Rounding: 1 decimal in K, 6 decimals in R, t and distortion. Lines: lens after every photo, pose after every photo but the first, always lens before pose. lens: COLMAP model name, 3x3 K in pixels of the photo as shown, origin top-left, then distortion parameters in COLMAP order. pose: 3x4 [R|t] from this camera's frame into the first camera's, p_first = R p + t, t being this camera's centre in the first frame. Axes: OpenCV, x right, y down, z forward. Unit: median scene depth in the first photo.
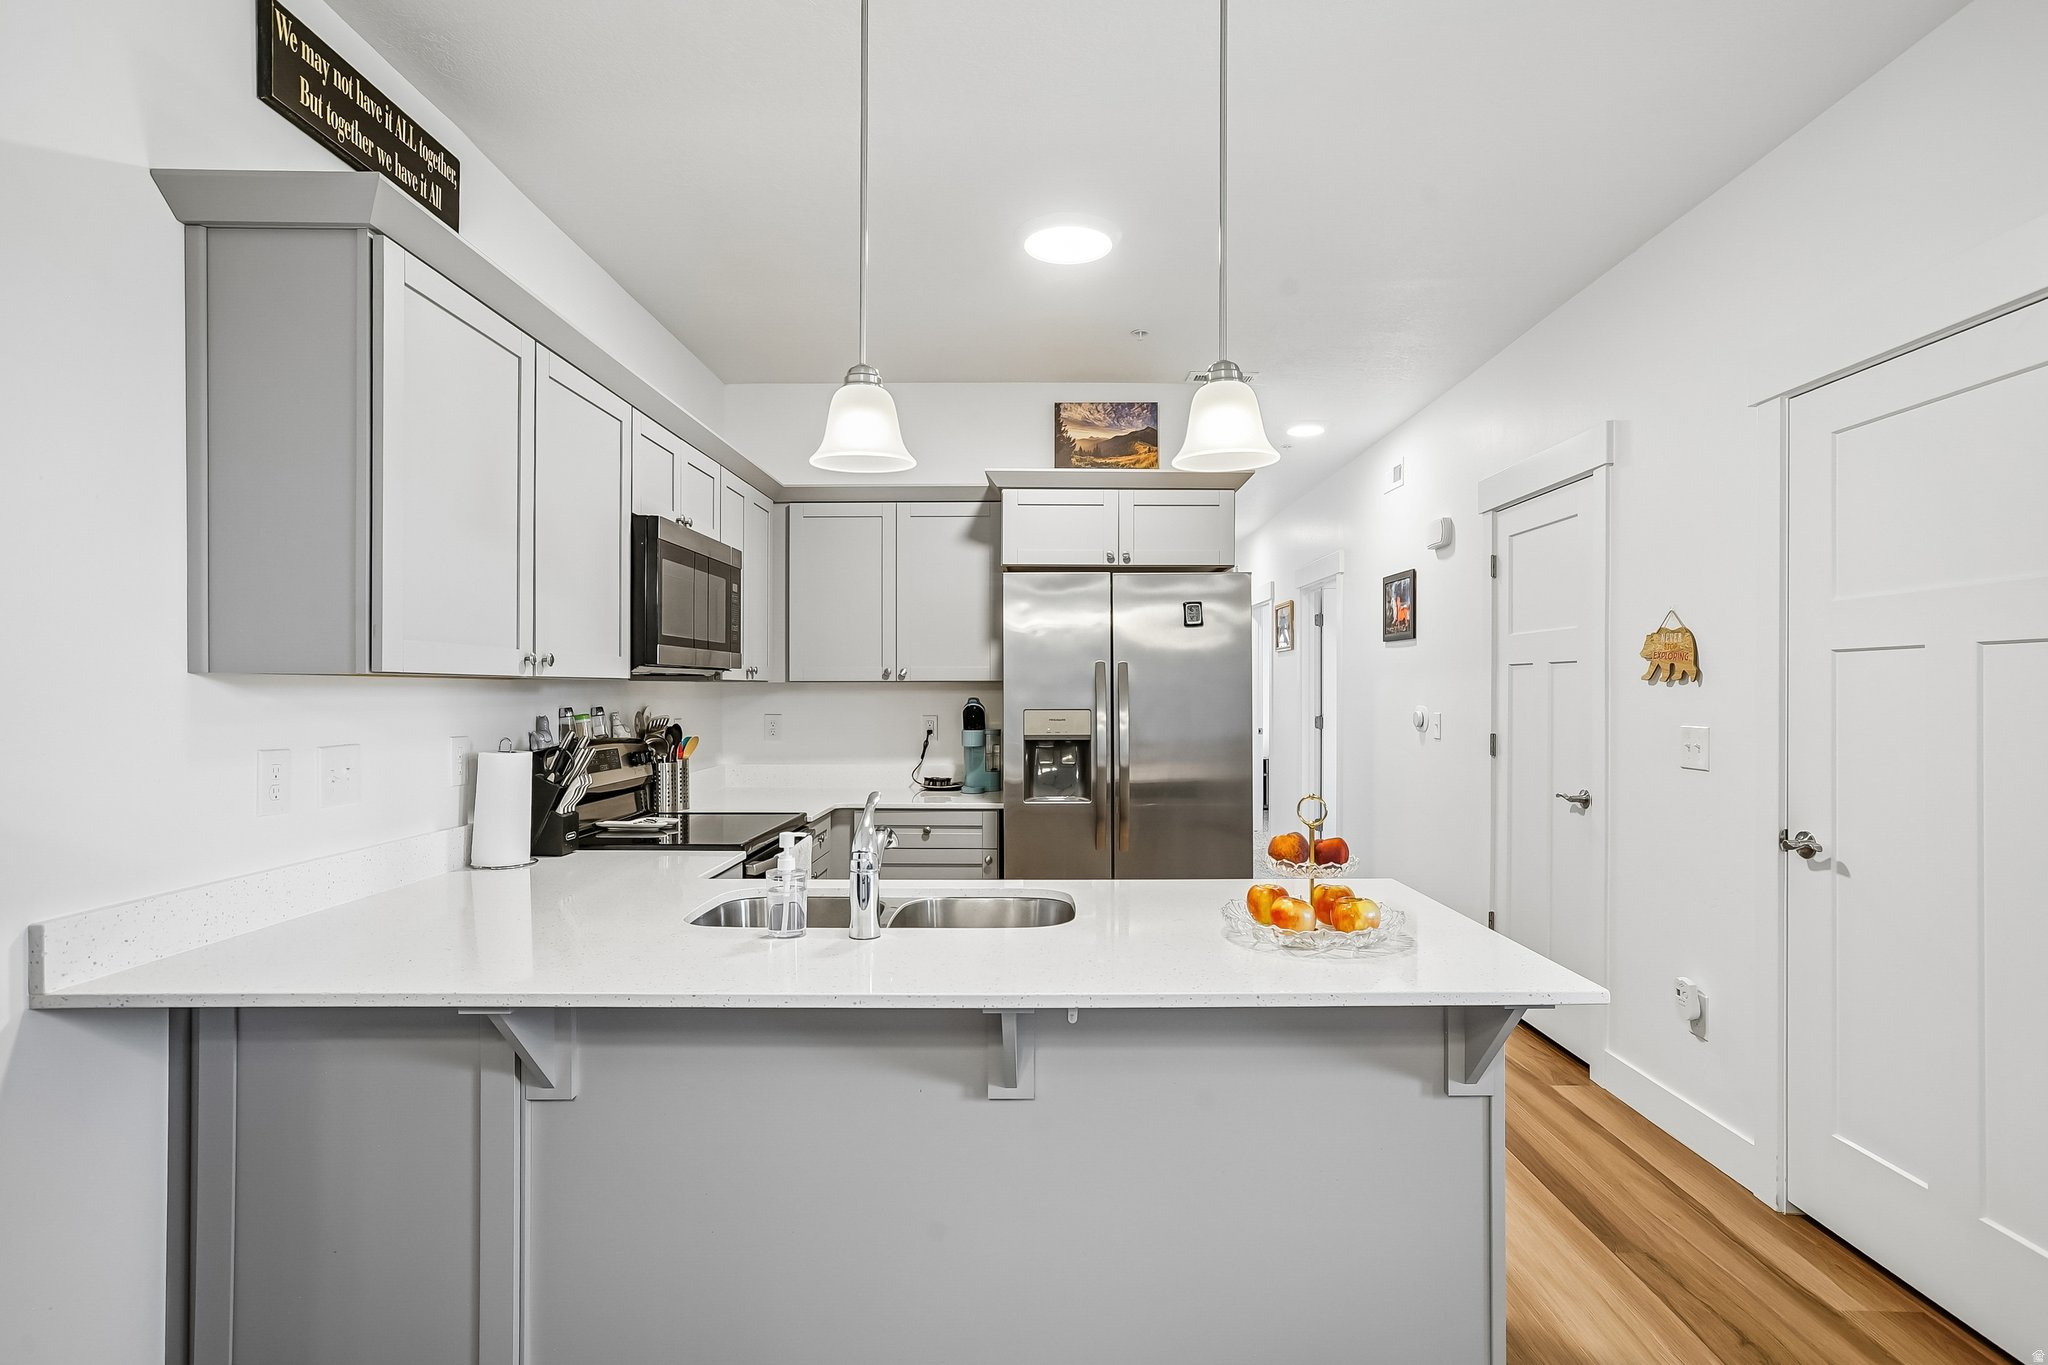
lens RADIAL K [[1037.0, 0, 1051.4], [0, 1037.0, 693.1], [0, 0, 1]] dist [-0.023585, 0.015409]
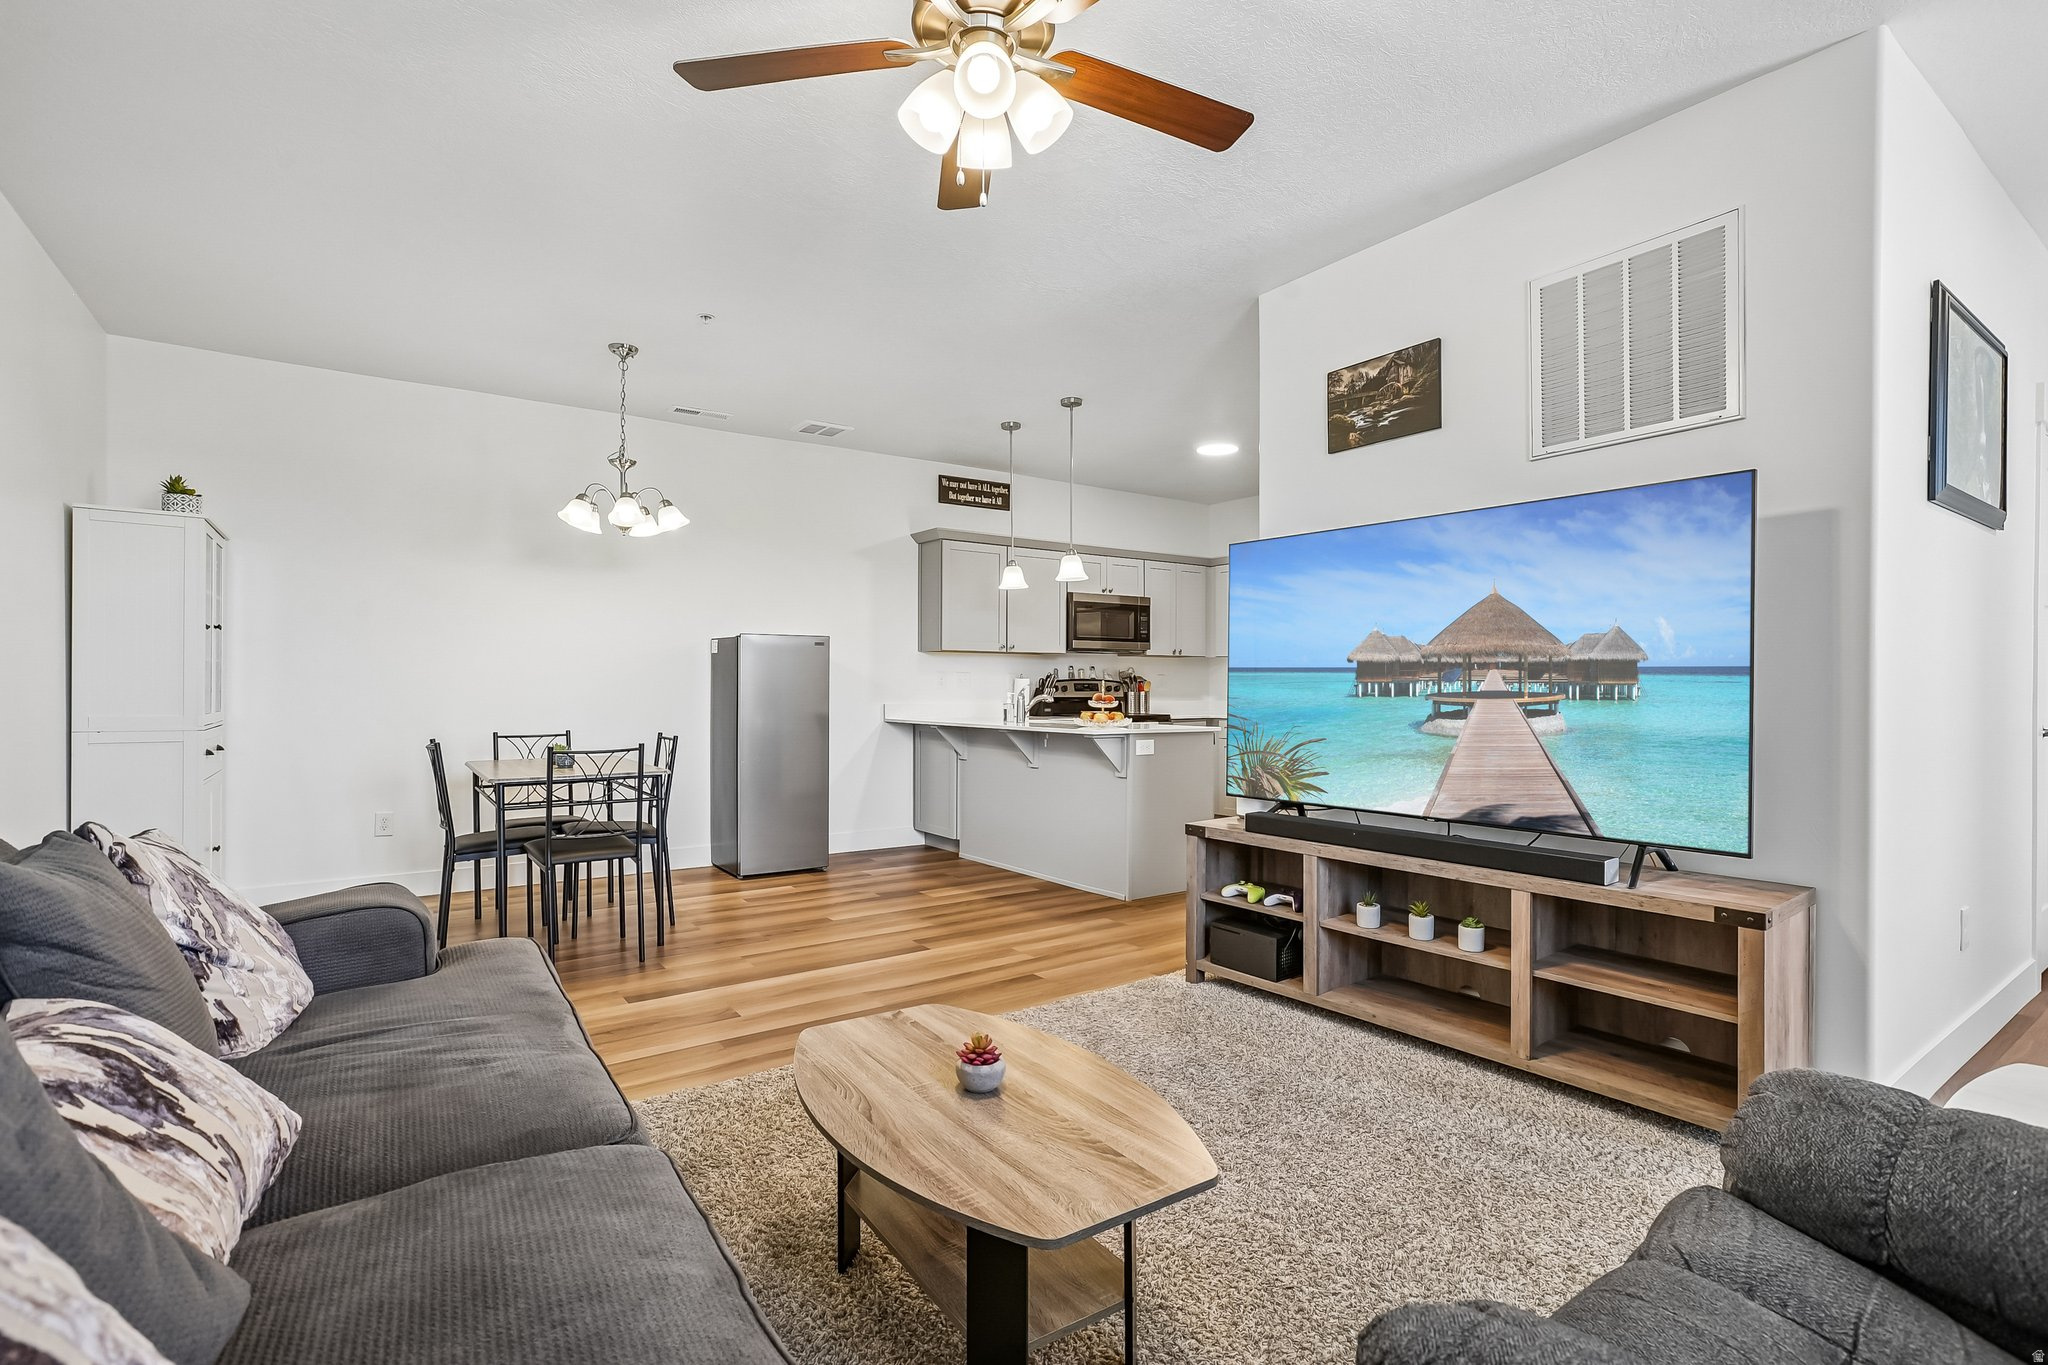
lens RADIAL K [[971.9, 0, 1043.9], [0, 971.9, 693.9], [0, 0, 1]] dist [-0.017876, 0.003491]
pose [[0.587563, 0.008377, -0.809135, 1.283258], [-0.001697, 0.999957, 0.009120, 0.054440], [0.809177, -0.003986, 0.587552, -0.435285]]
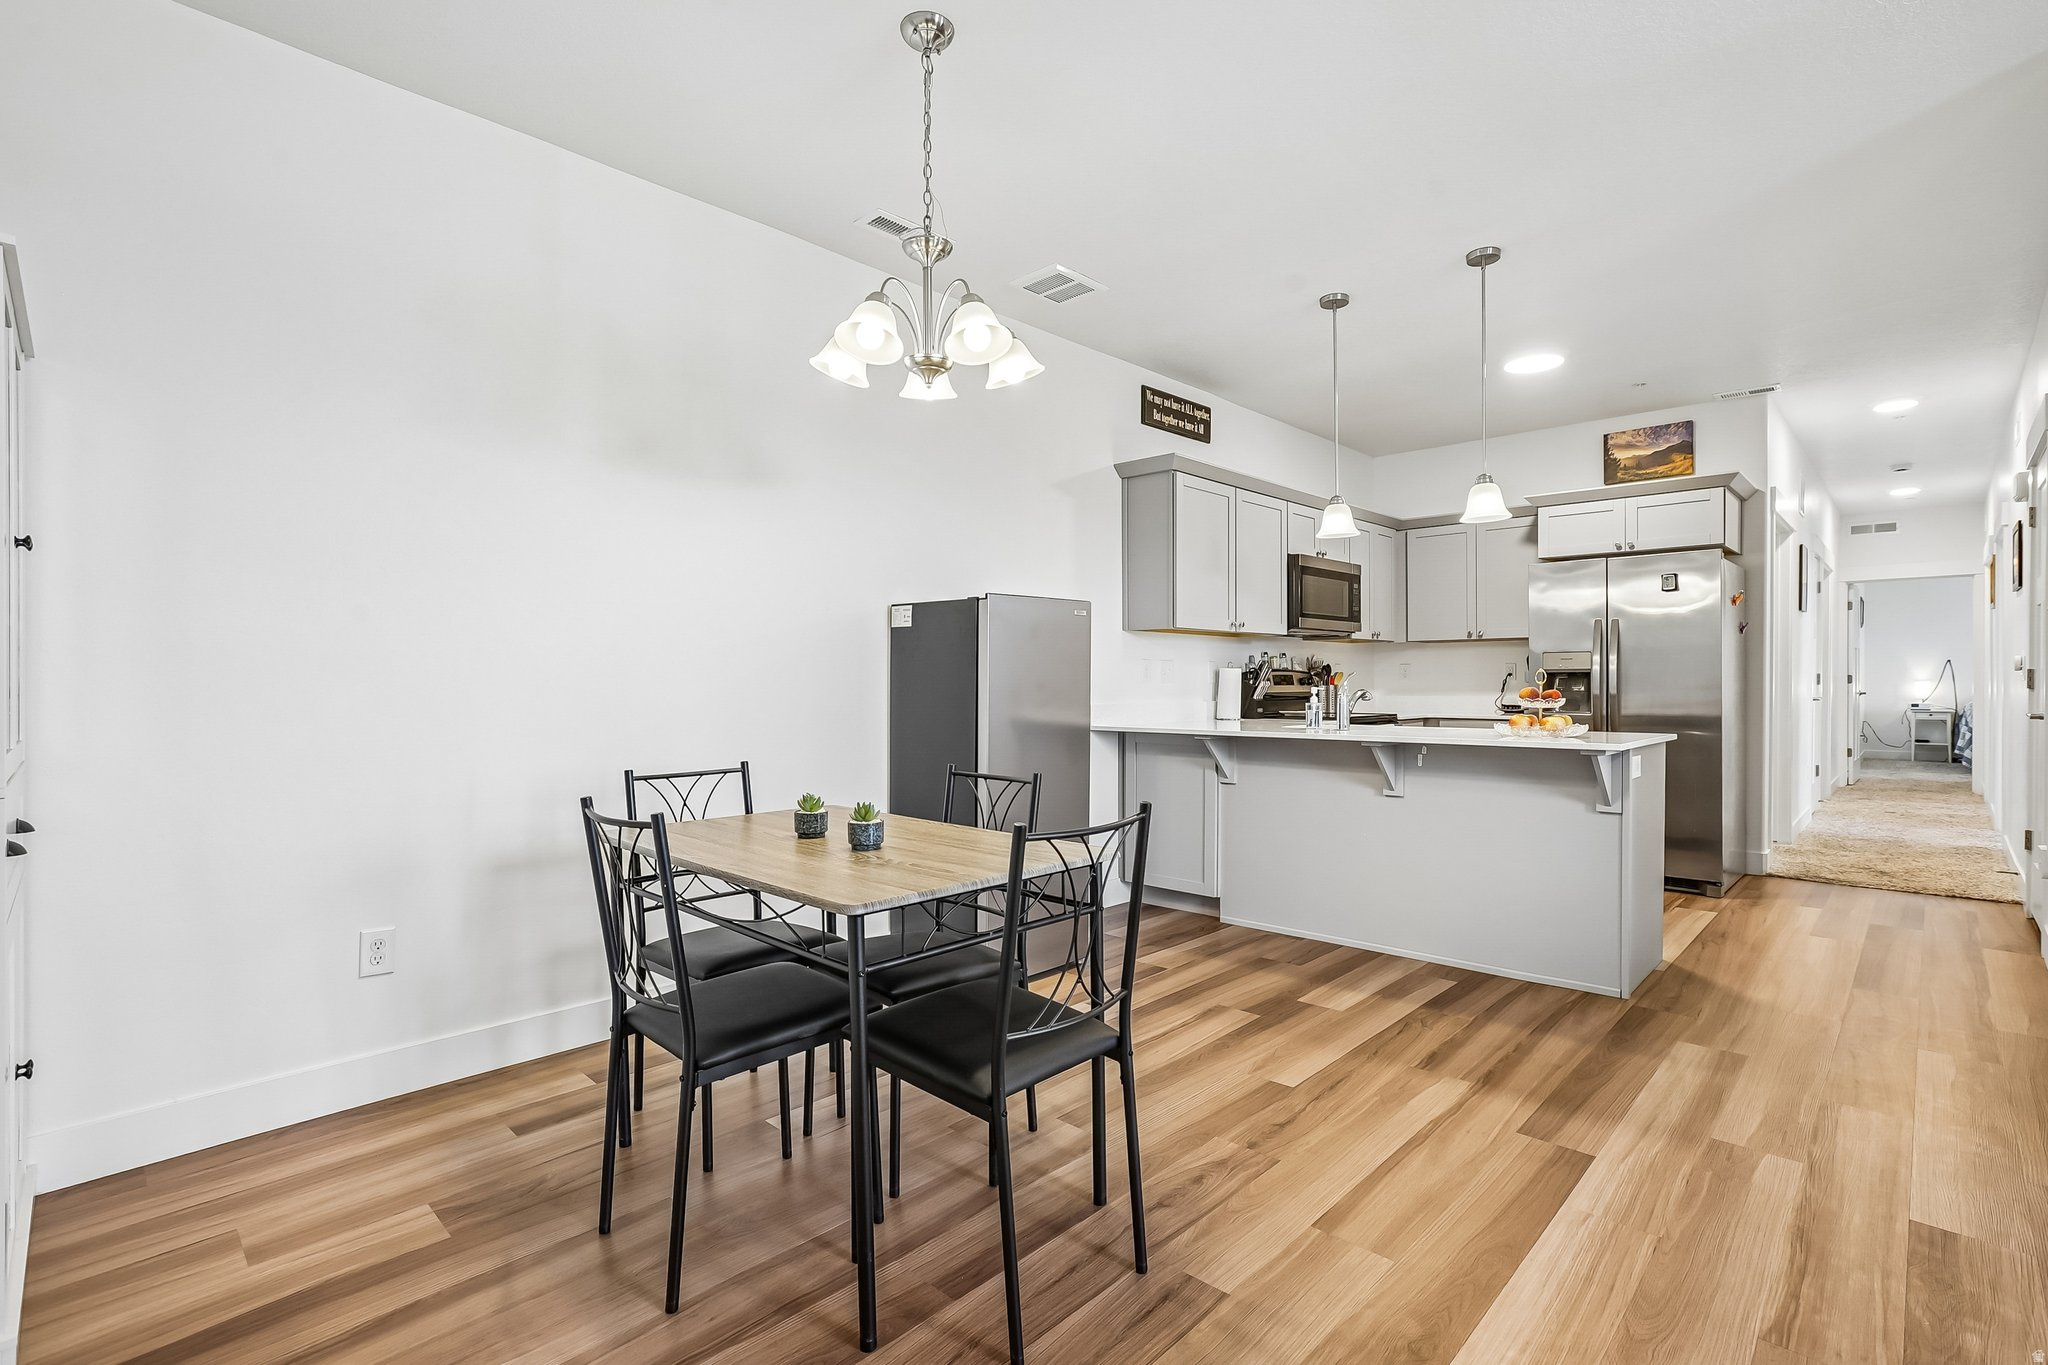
lens RADIAL K [[955.0, 0, 1048.3], [0, 955.0, 690.0], [0, 0, 1]] dist [-0.017484, 0.009019]
pose [[0.728073, 0.004387, -0.685485, 0.431233], [0.001814, 0.999964, 0.008326, 0.061571], [0.685497, -0.007305, 0.728039, -0.556784]]
